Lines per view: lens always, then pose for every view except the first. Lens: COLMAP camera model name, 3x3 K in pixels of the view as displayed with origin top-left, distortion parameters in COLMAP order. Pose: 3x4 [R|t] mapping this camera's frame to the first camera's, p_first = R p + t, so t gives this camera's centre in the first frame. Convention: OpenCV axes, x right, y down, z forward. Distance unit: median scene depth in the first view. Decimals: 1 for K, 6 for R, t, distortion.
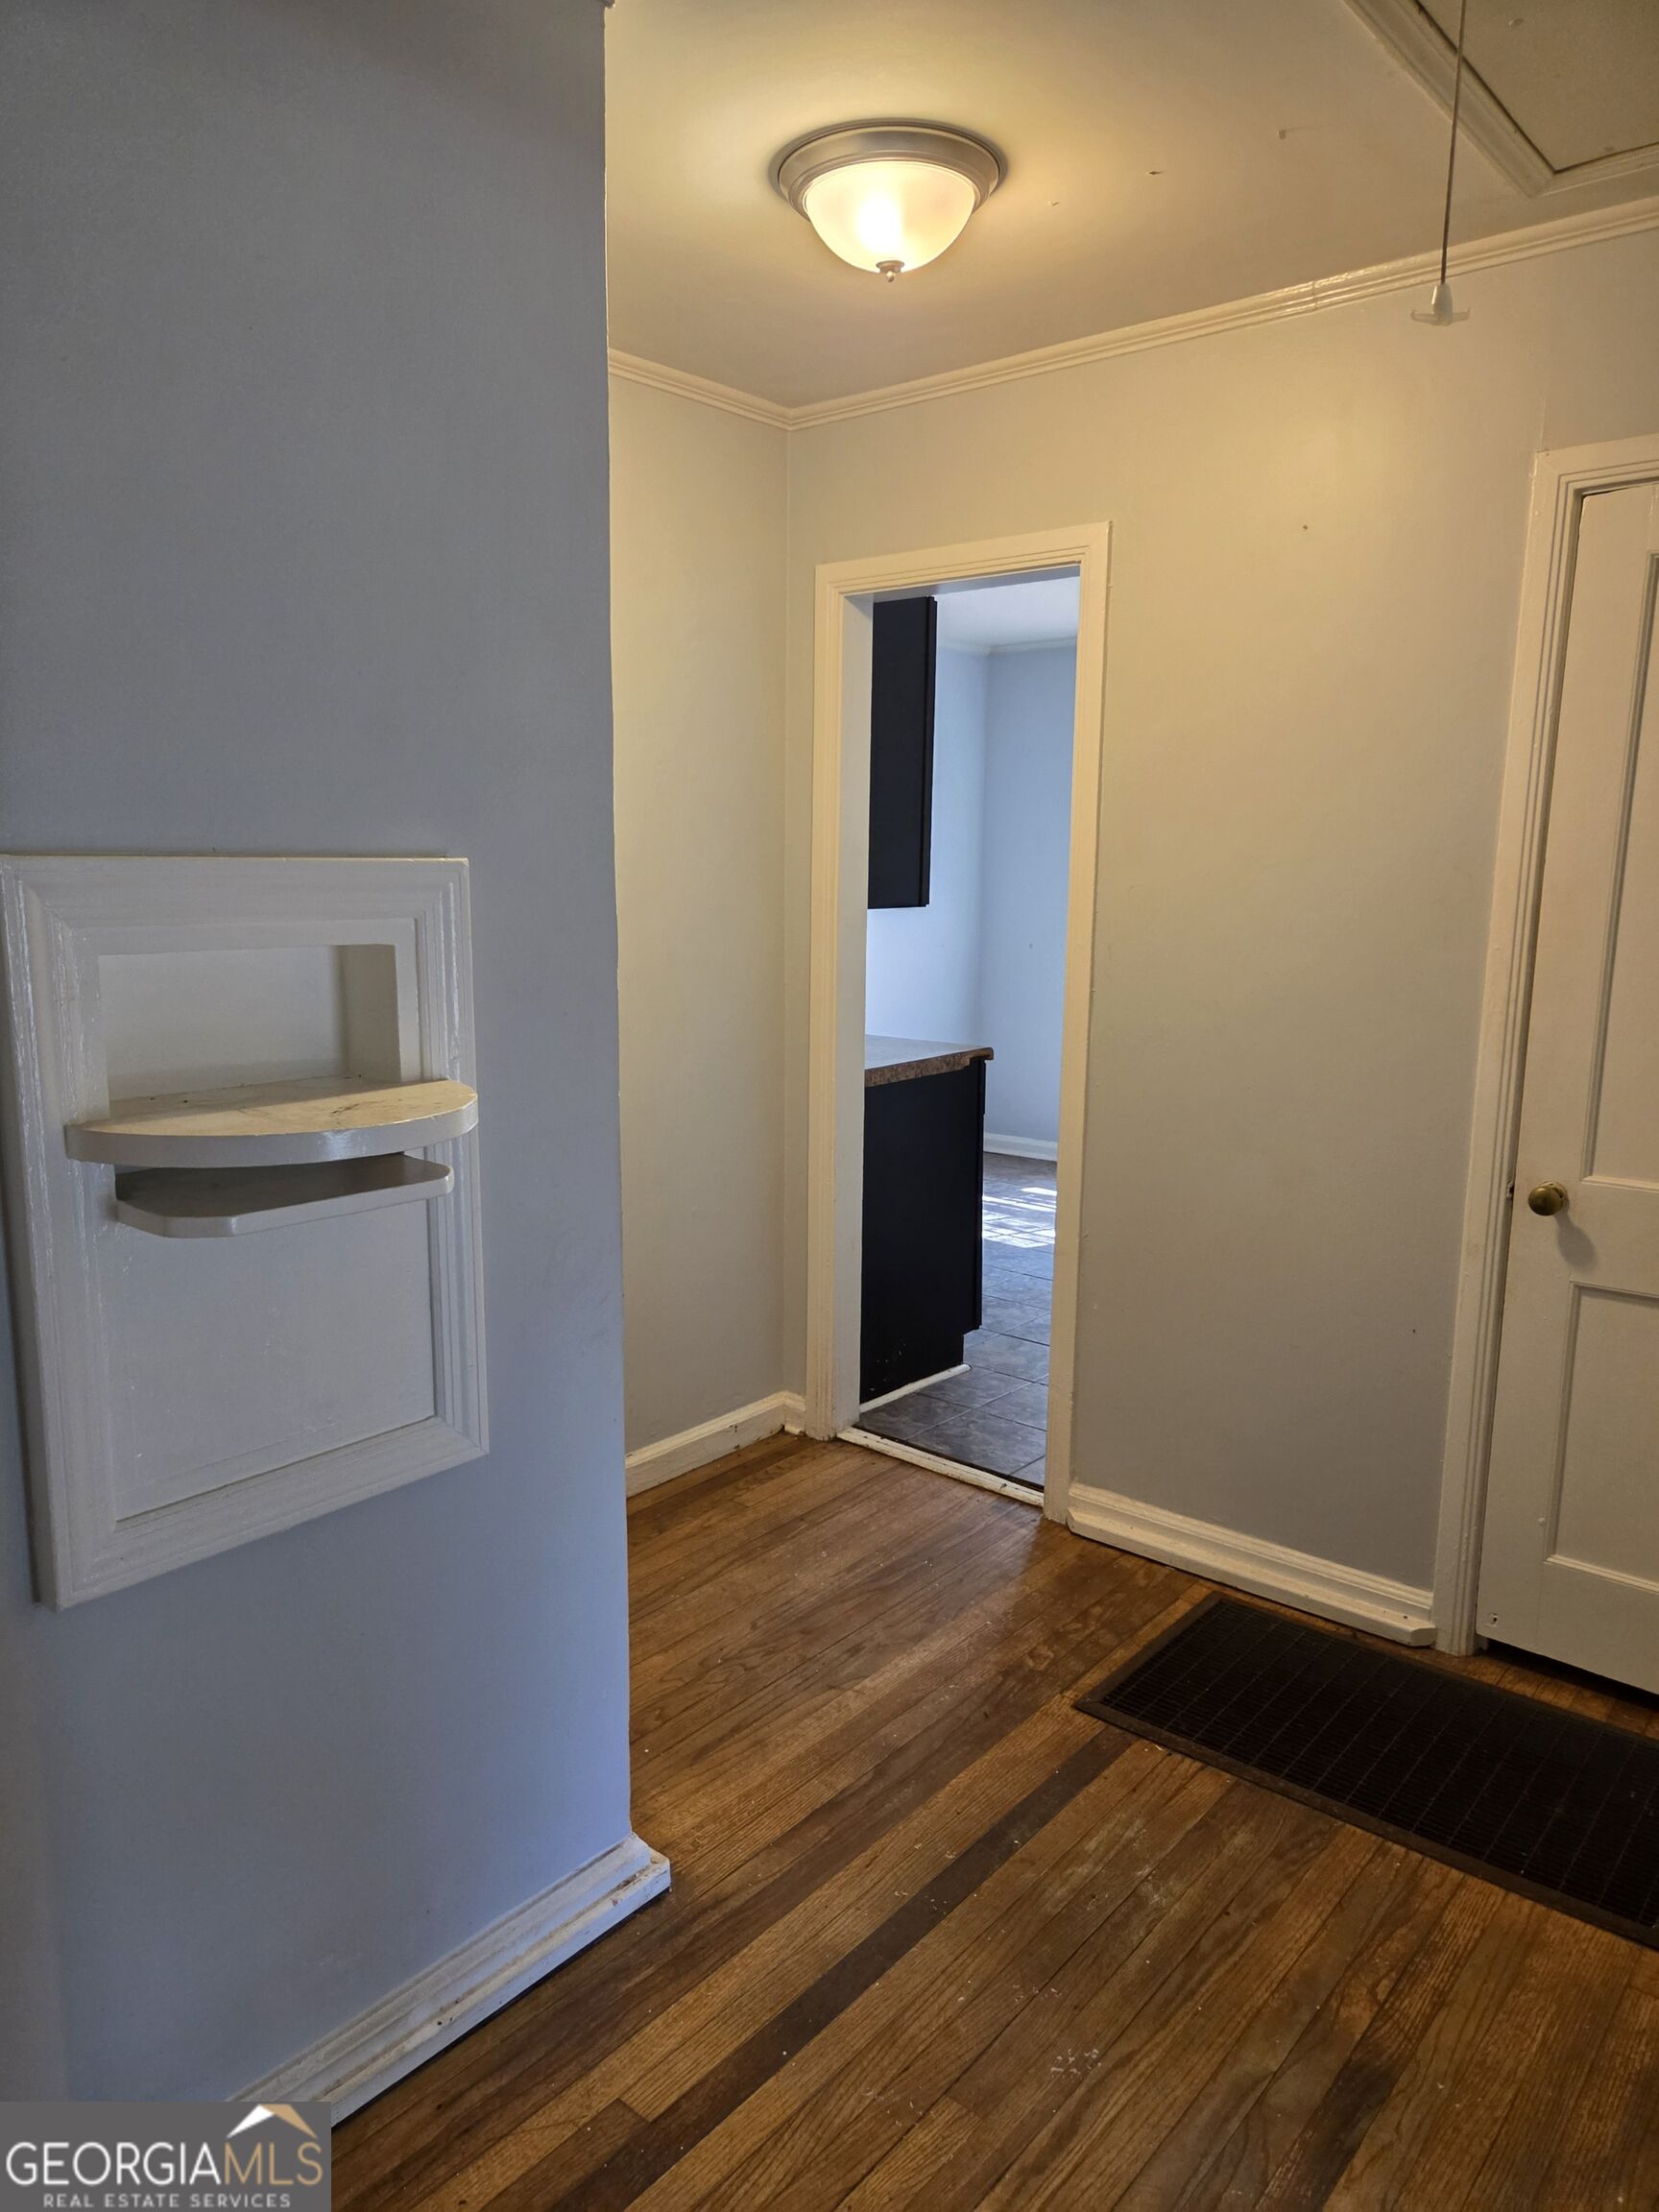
lens RADIAL K [[1498.1, 0, 827.2], [0, 1498.1, 1107.0], [0, 0, 1]] dist [0.047556, -0.026000]
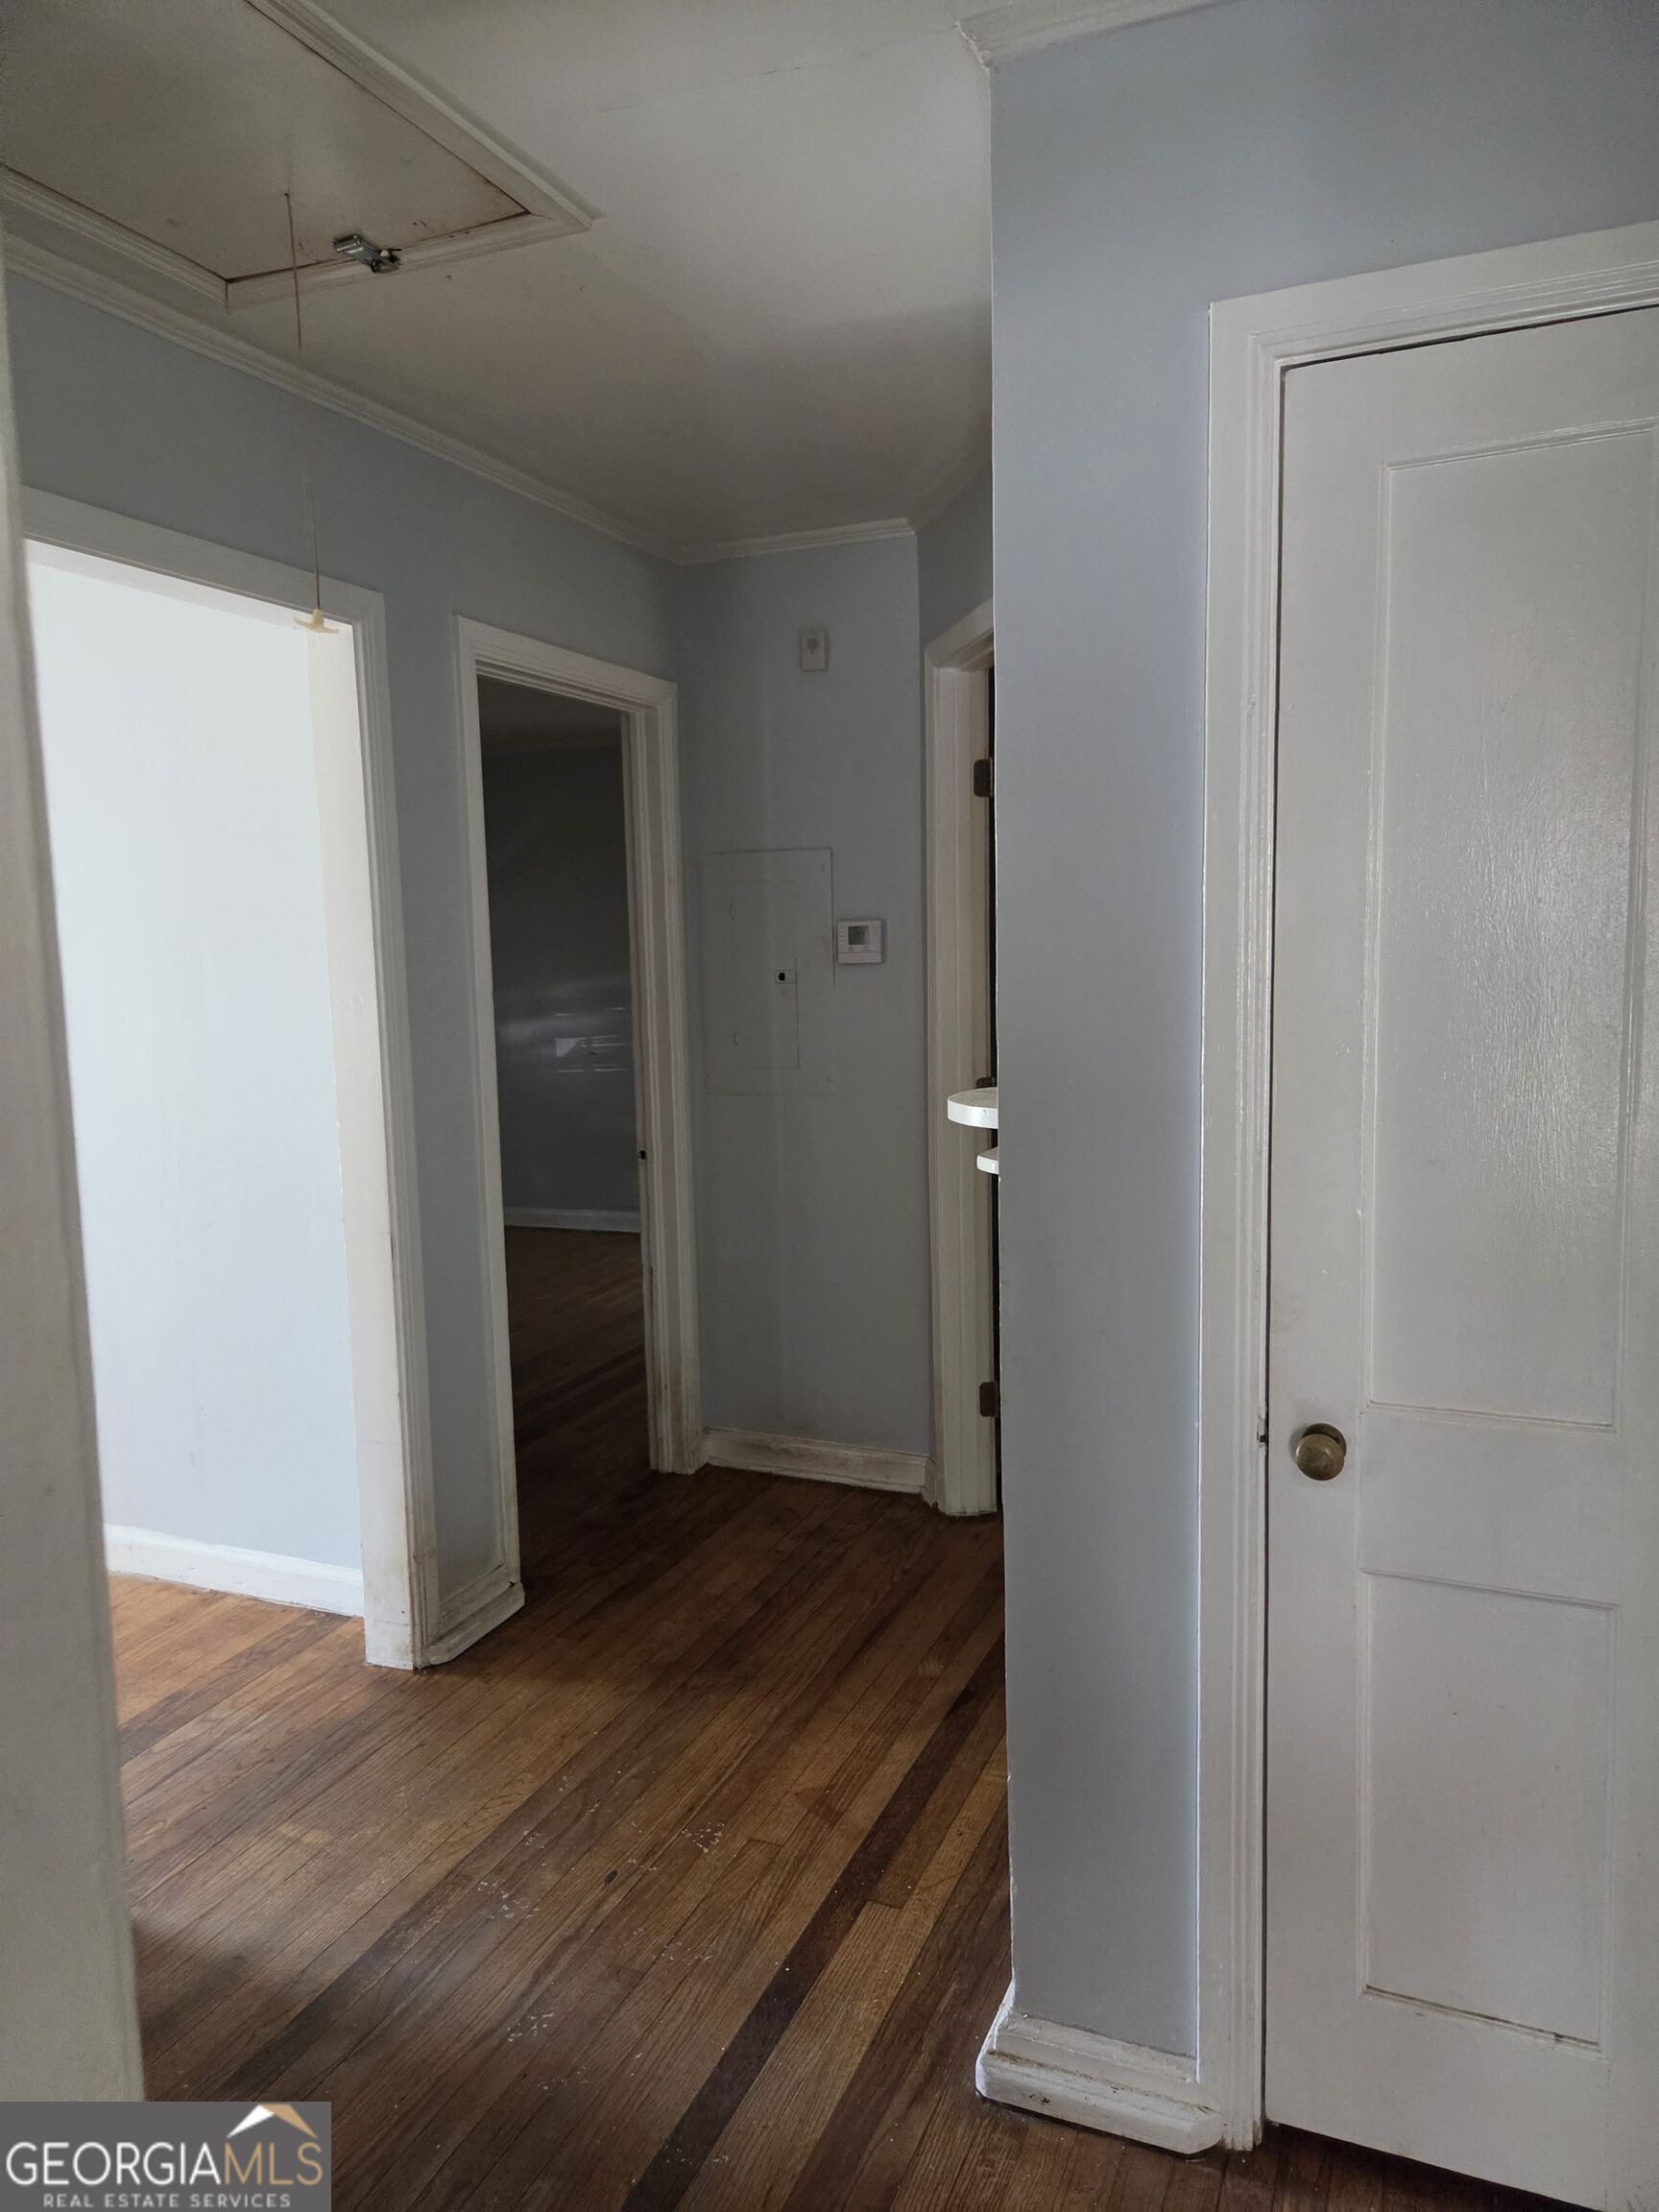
lens RADIAL K [[1498.1, 0, 833.5], [0, 1498.1, 1104.6], [0, 0, 1]] dist [0.047556, -0.026000]
pose [[-0.958655, 0.048426, -0.280422, 0.230056], [-0.032273, 0.960556, 0.276208, -0.325495], [0.282736, 0.273838, -0.919279, 1.897042]]
